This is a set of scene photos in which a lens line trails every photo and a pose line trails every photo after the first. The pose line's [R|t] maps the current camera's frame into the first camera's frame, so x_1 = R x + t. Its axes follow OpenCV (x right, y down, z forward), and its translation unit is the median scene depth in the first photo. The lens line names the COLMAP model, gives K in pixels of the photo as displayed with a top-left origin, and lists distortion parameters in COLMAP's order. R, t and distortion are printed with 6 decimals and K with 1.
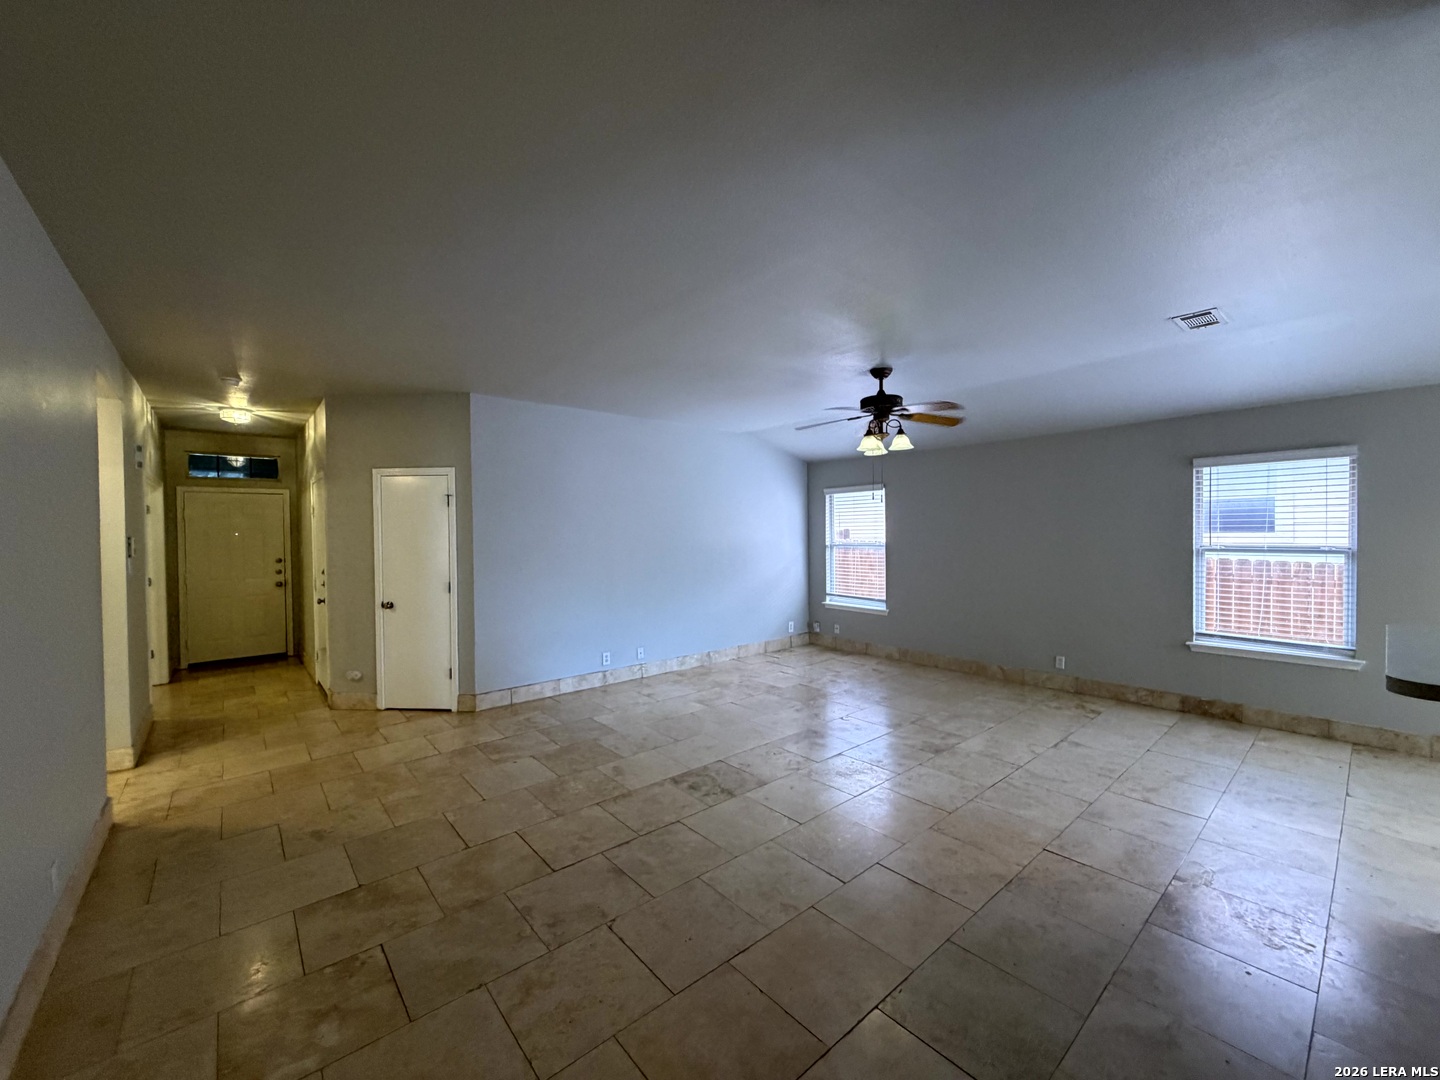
lens RADIAL K [[573.4, 0, 716.2], [0, 573.4, 546.4], [0, 0, 1]] dist [-0.001192, 0.000966]
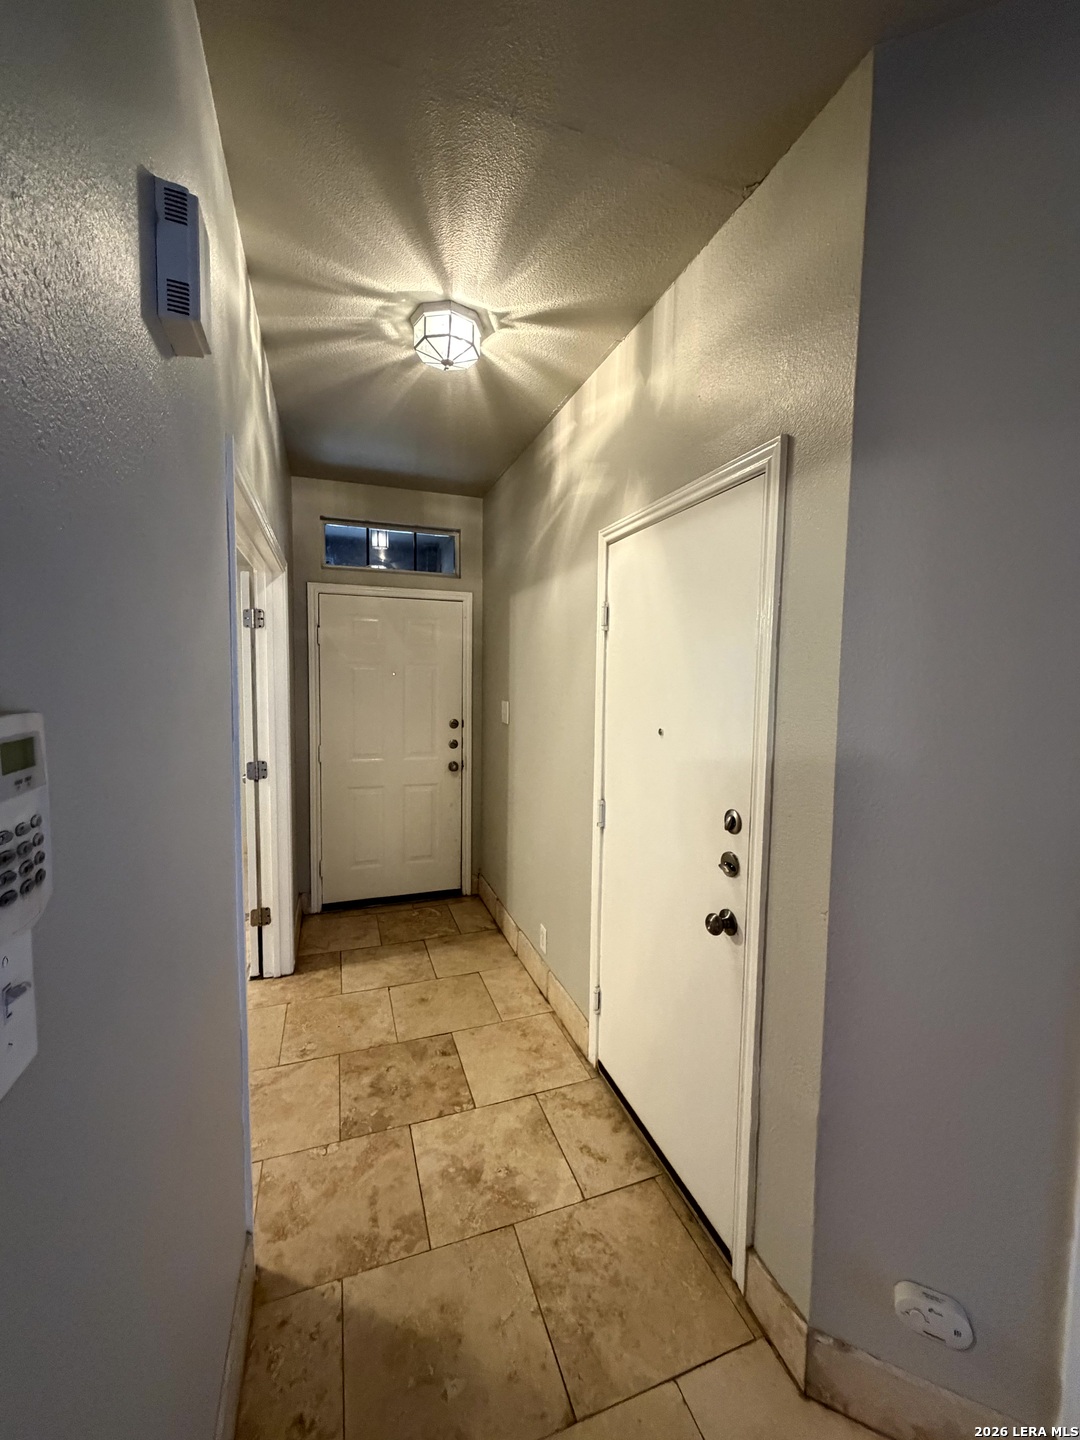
lens RADIAL K [[573.4, 0, 534.9], [0, 573.4, 720.7], [0, 0, 1]] dist [-0.001192, 0.000966]
pose [[0.932292, 0.049200, -0.358344, -0.730229], [-0.031111, 0.997942, 0.056075, -0.015951], [0.360365, -0.041130, 0.931904, 0.765008]]
